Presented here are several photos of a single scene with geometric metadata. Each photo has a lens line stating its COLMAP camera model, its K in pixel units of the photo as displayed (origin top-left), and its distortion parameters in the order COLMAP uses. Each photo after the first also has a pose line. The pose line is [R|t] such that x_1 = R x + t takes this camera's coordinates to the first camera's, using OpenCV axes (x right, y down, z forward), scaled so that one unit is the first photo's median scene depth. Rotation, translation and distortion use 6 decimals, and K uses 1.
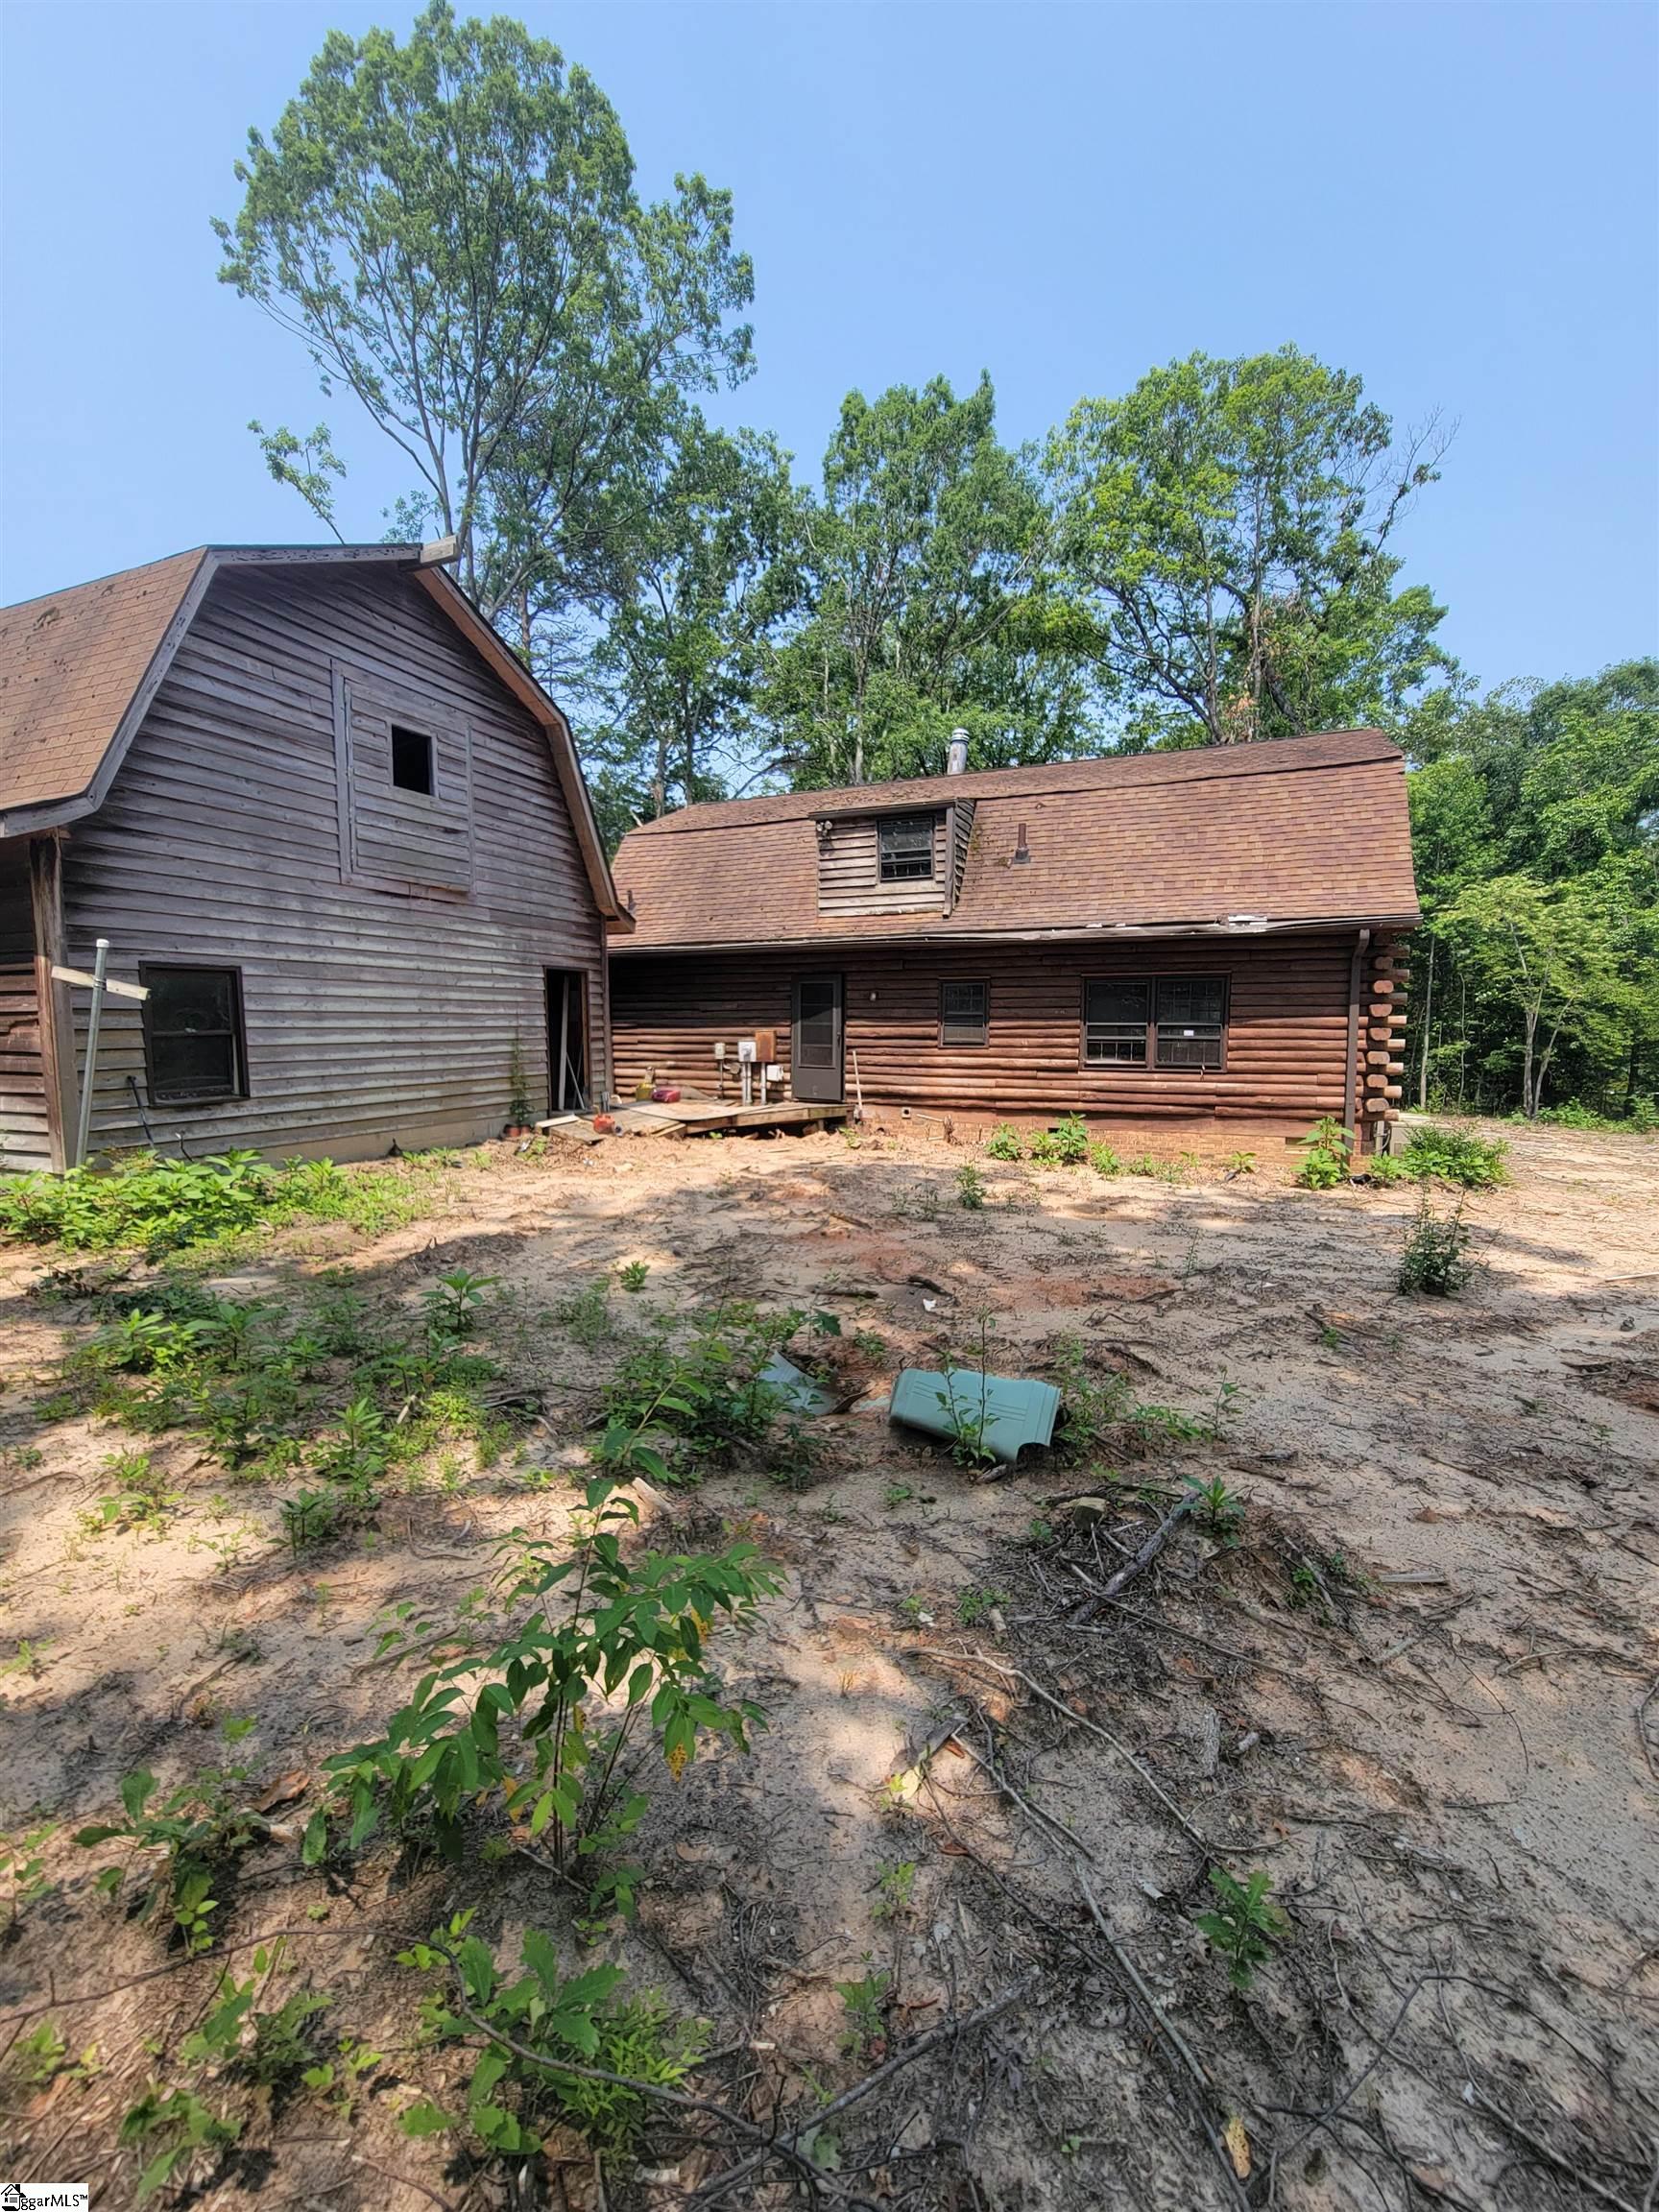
lens RADIAL K [[905.1, 0, 831.2], [0, 905.1, 1104.7], [0, 0, 1]] dist [-0.008400, 0.002732]
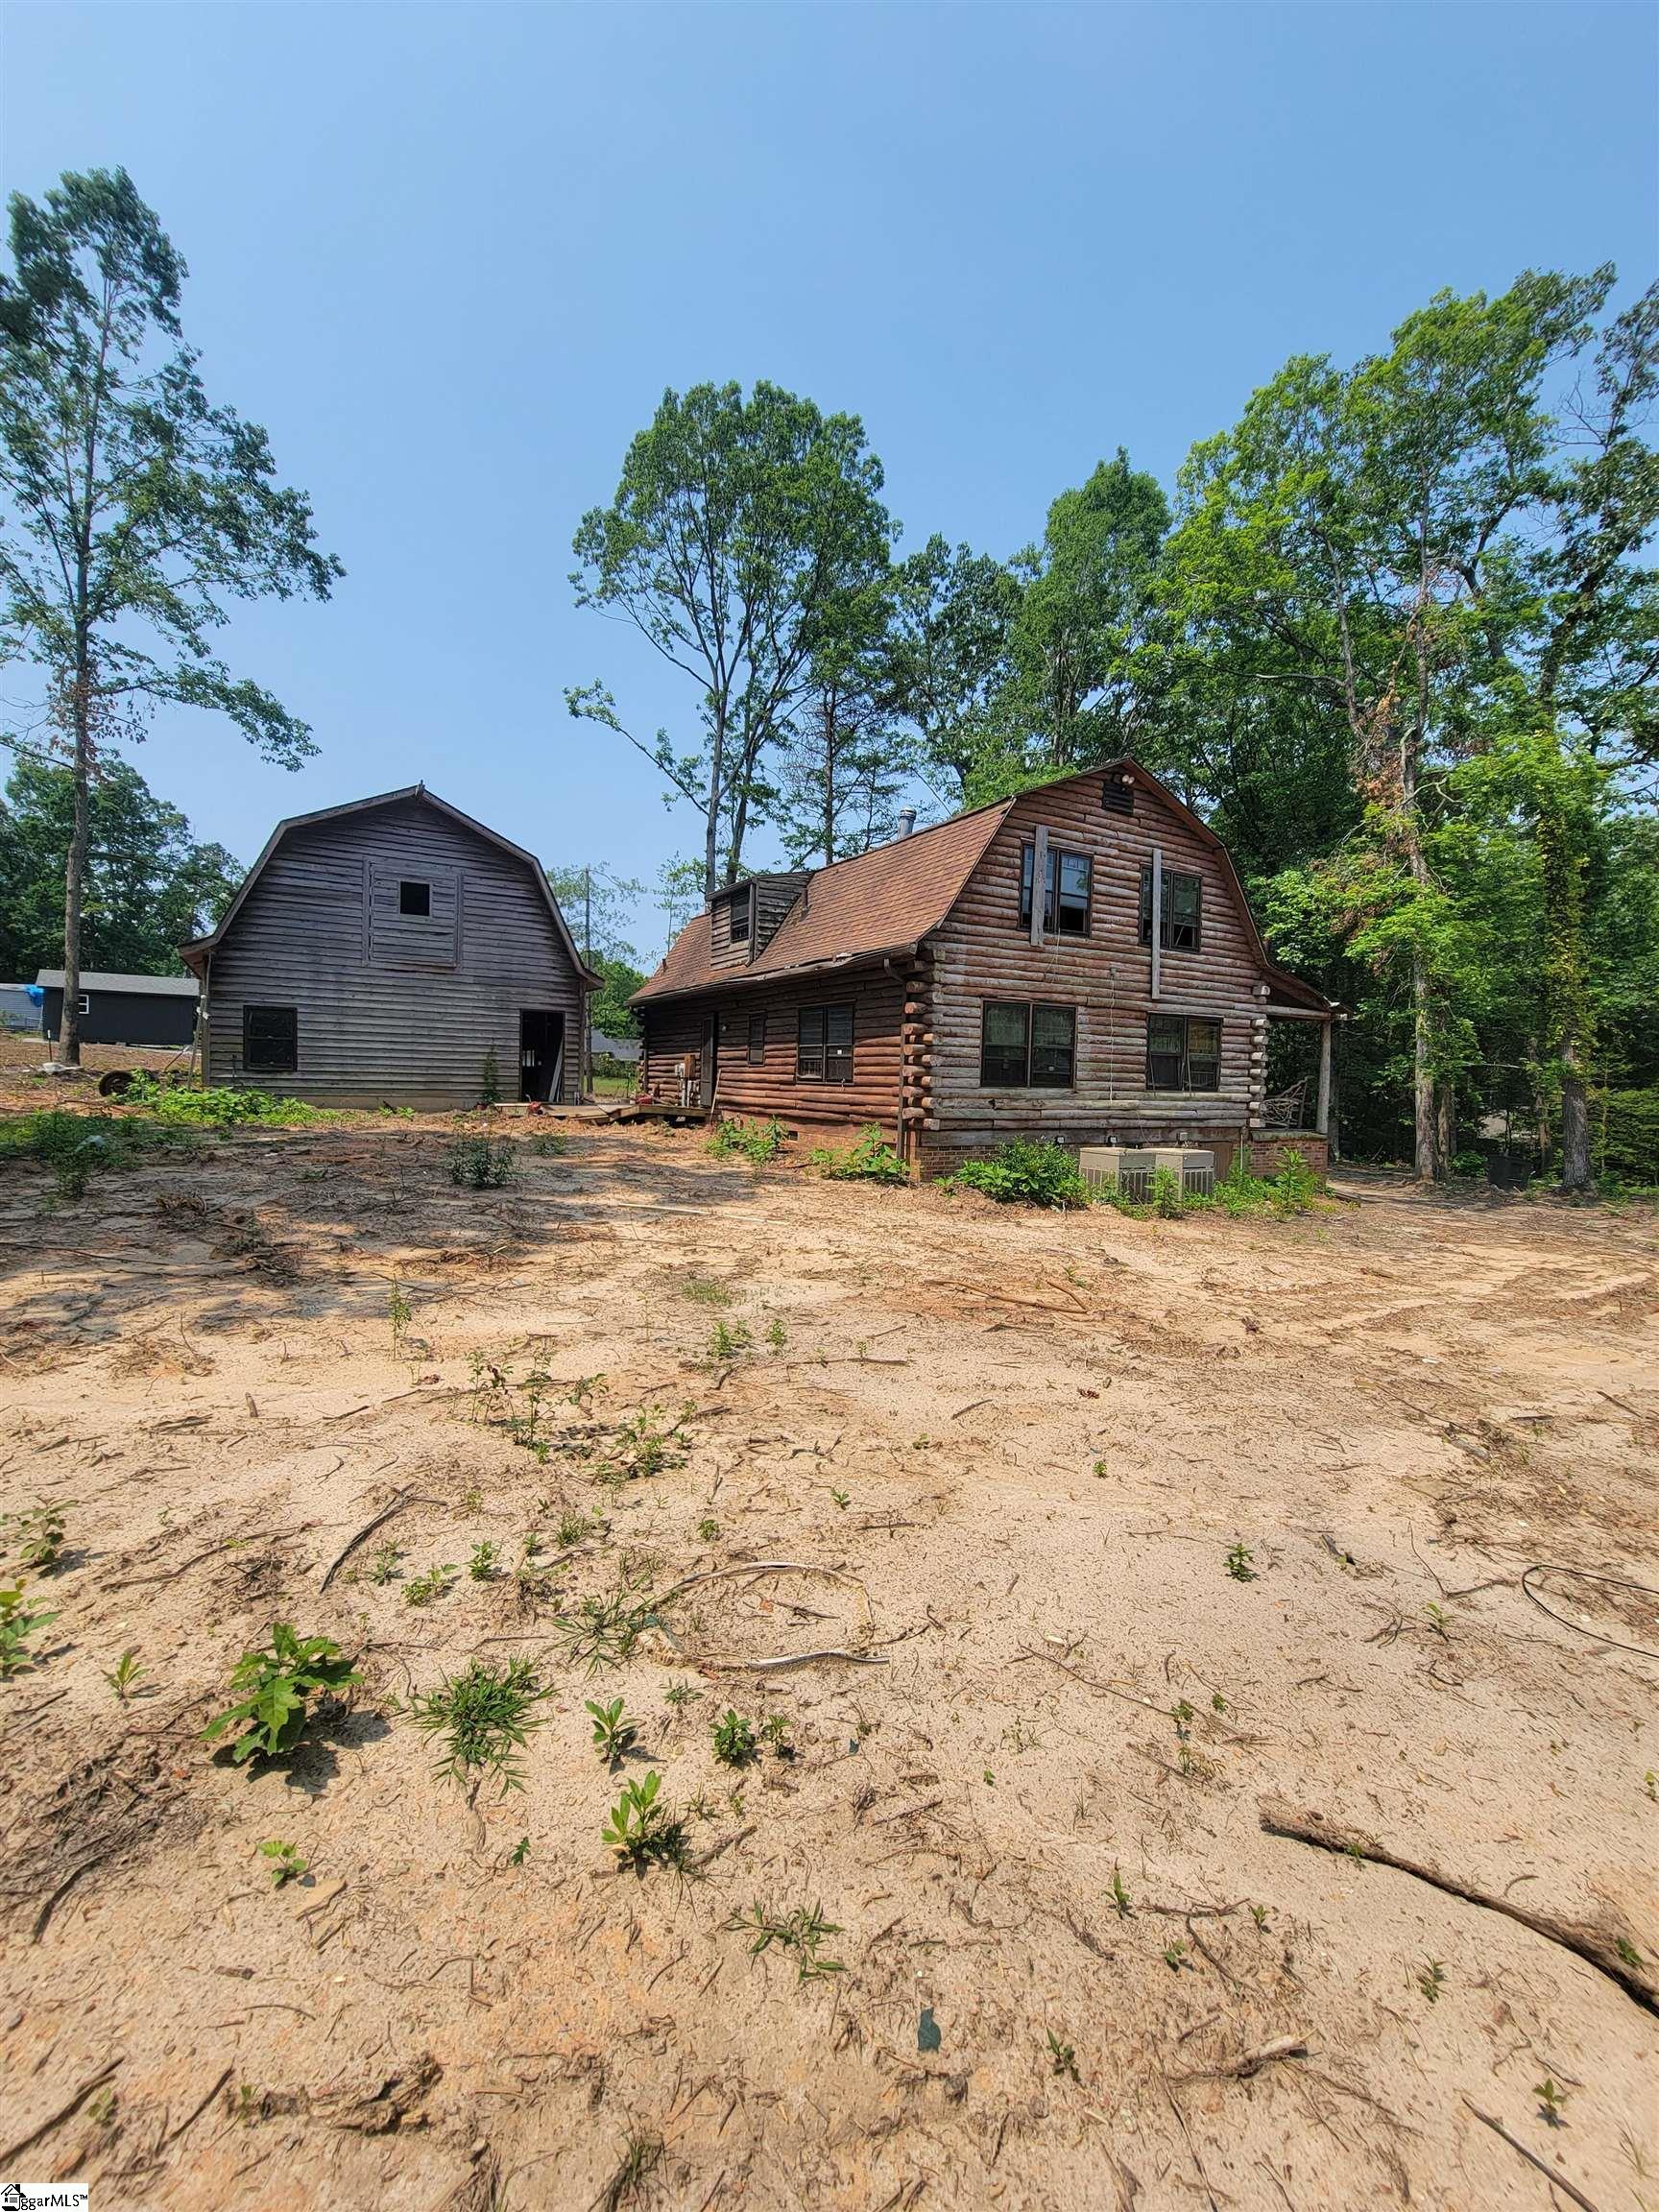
lens RADIAL K [[905.1, 0, 833.7], [0, 905.1, 1109.3], [0, 0, 1]] dist [-0.008400, 0.002732]
pose [[0.804604, 0.042131, -0.592315, 1.131562], [-0.081279, 0.995906, -0.039572, 0.045273], [0.588223, 0.079982, 0.804734, 0.038348]]
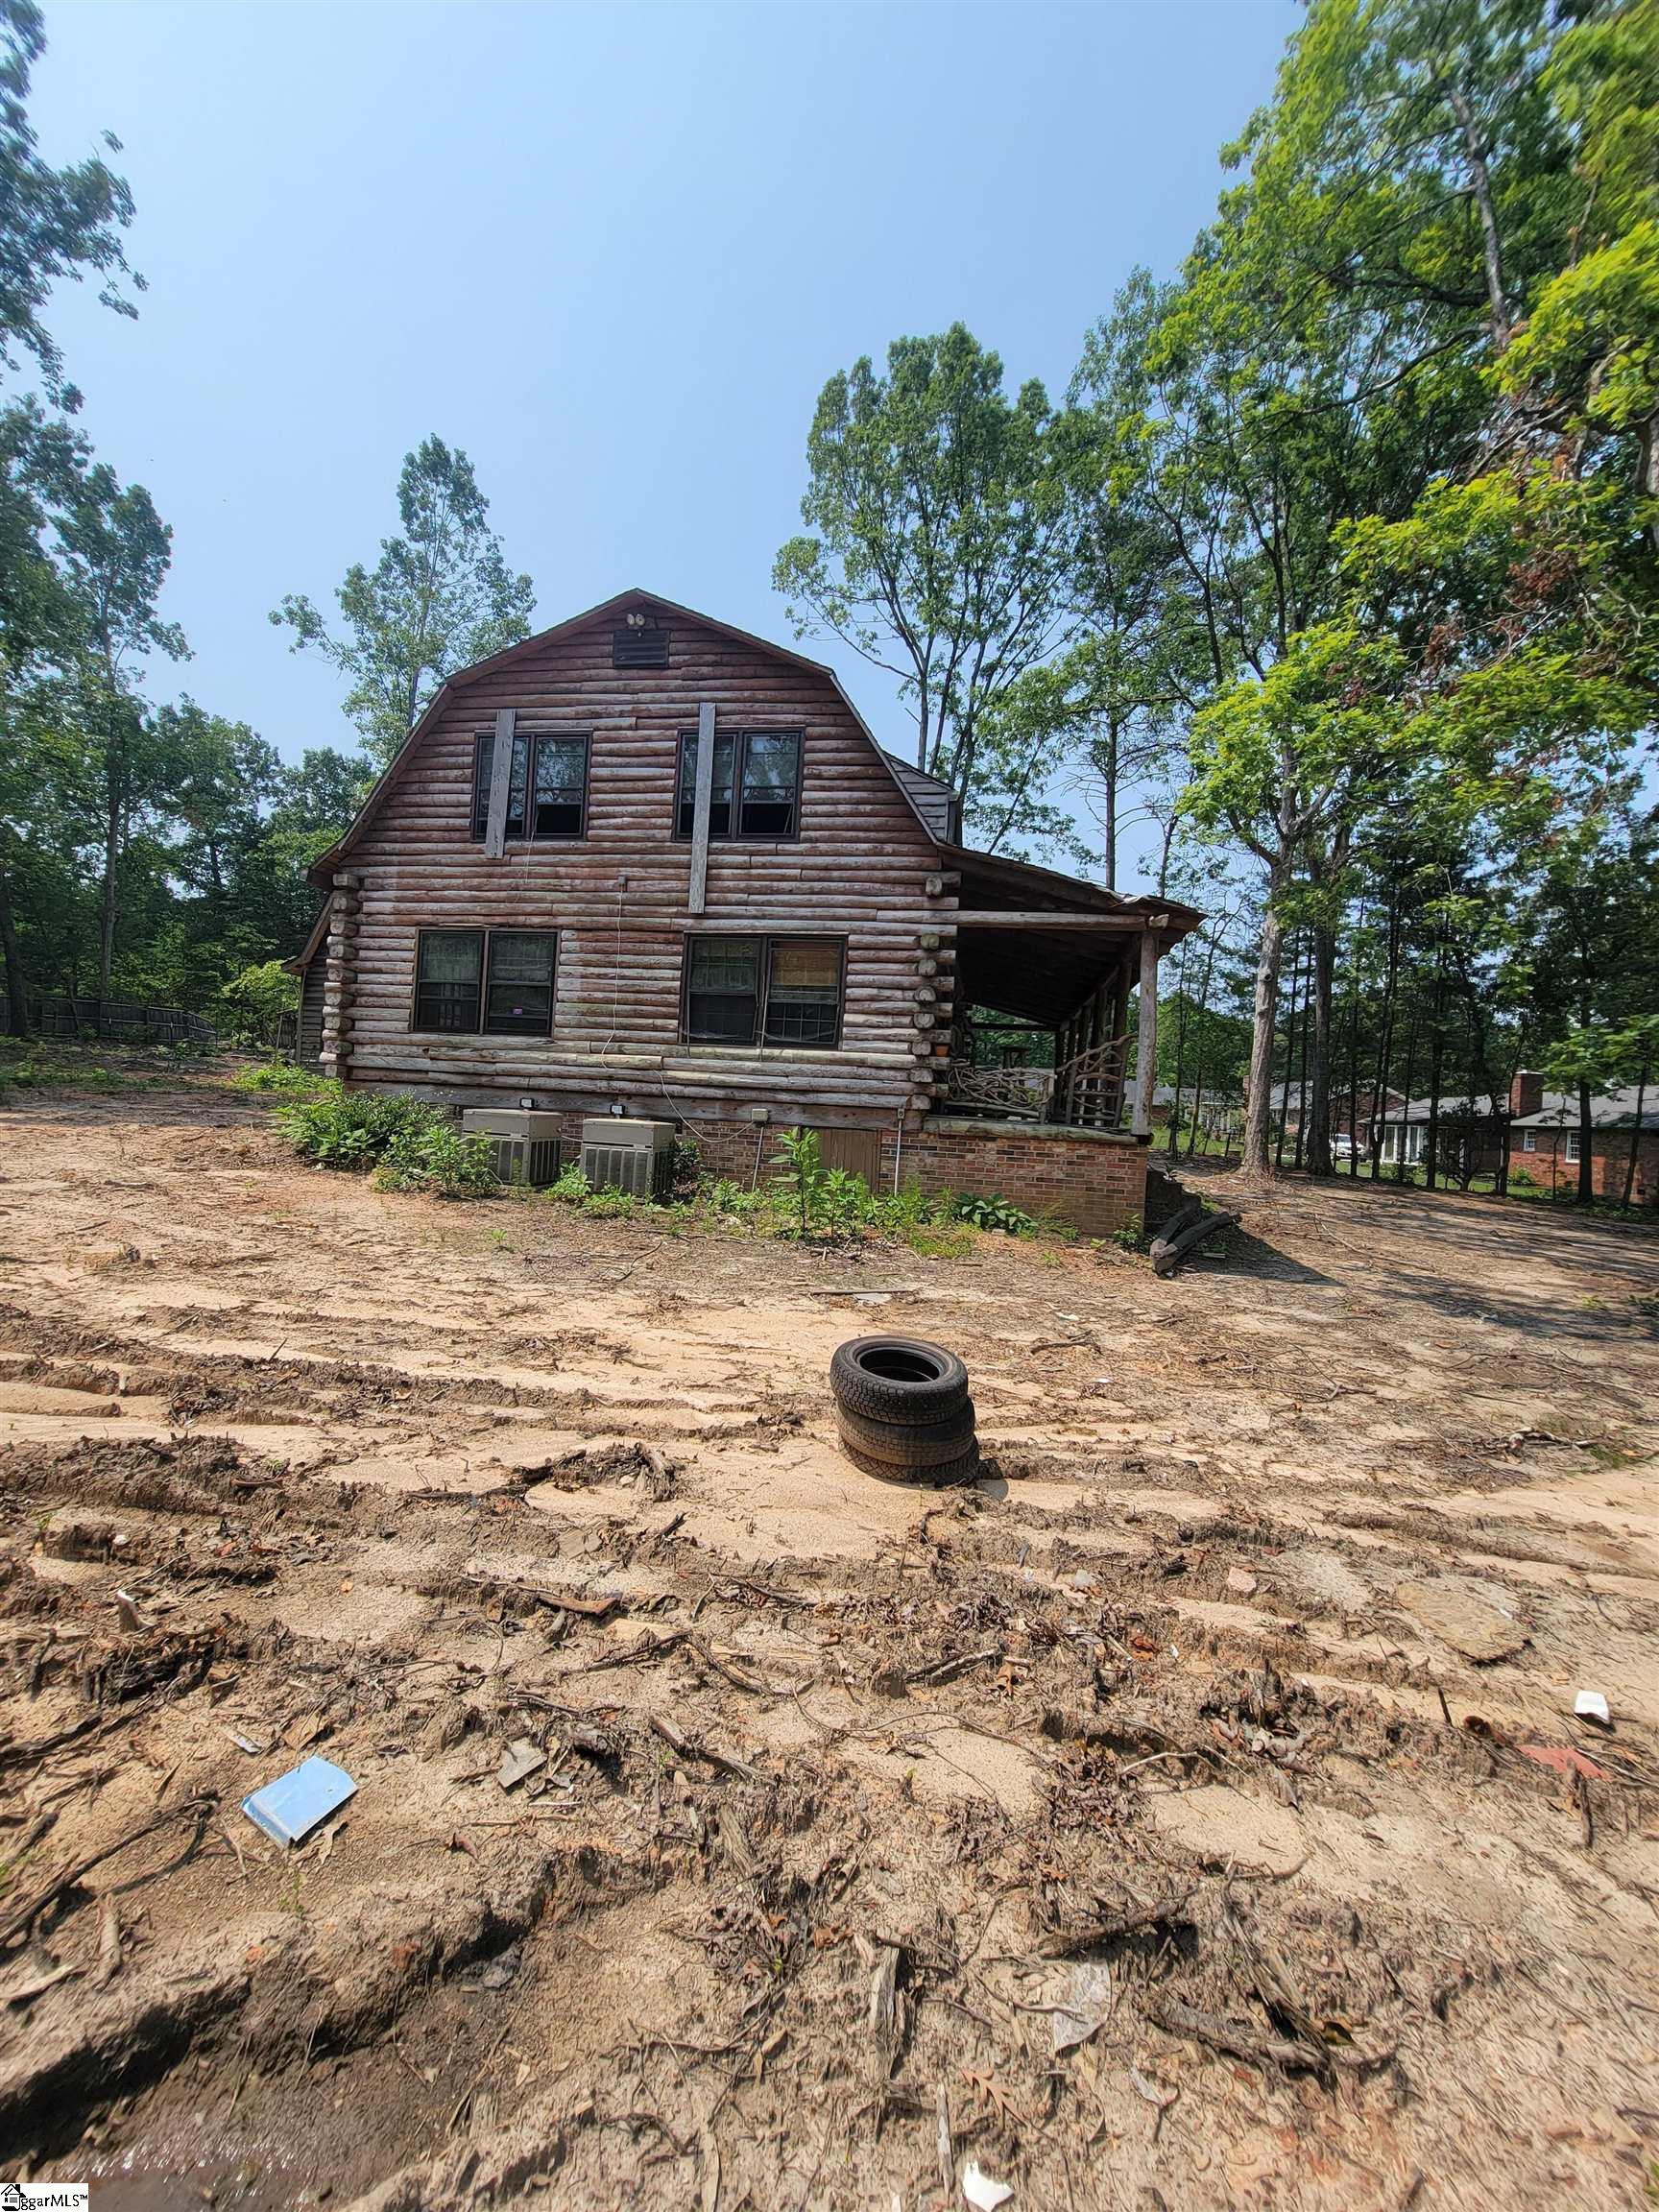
lens RADIAL K [[905.1, 0, 831.1], [0, 905.1, 1102.1], [0, 0, 1]] dist [-0.008400, 0.002732]
pose [[0.244694, 0.014726, -0.969488, 1.648714], [-0.142606, 0.989558, -0.020962, -0.013291], [0.959056, 0.143384, 0.244239, 1.279391]]
